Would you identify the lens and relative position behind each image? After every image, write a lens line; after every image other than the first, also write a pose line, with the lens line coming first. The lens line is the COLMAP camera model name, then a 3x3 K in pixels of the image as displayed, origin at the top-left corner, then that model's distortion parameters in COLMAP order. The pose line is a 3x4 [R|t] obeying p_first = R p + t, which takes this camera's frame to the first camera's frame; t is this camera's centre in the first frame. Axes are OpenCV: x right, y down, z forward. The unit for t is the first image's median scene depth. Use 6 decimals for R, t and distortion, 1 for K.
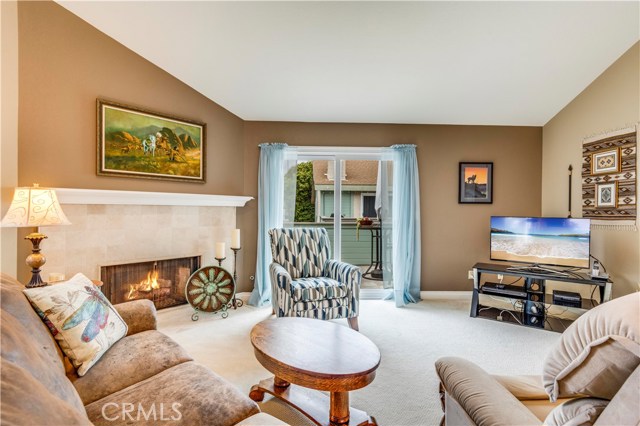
lens RADIAL K [[304.8, 0, 320.0], [0, 304.8, 213.0], [0, 0, 1]] dist [0.002447, 0.000078]
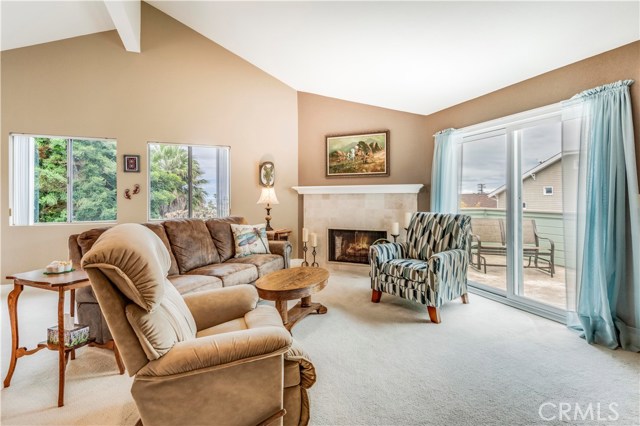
lens RADIAL K [[303.6, 0, 320.9], [0, 303.6, 196.0], [0, 0, 1]] dist [0.003633, -0.000284]
pose [[0.335143, -0.014704, -0.942052, 0.819560], [-0.002858, 0.999858, -0.016623, 0.011485], [0.942163, 0.008263, 0.335054, 0.325105]]
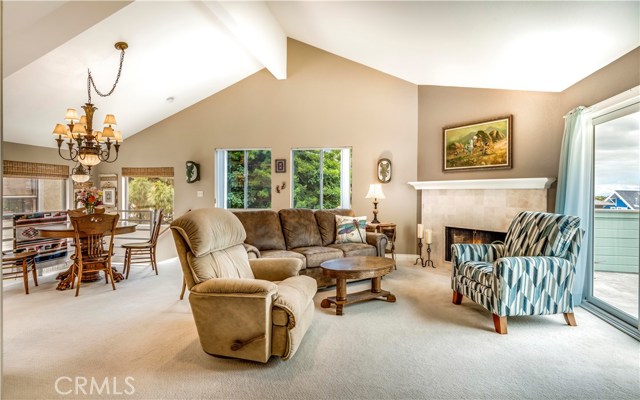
lens RADIAL K [[319.6, 0, 328.1], [0, 319.6, 195.7], [0, 0, 1]] dist [0.001485, -0.000921]
pose [[-0.225001, -0.000688, -0.974358, 1.003391], [-0.016294, 0.999863, 0.003057, 0.010008], [0.974222, 0.016564, -0.224981, 0.675463]]
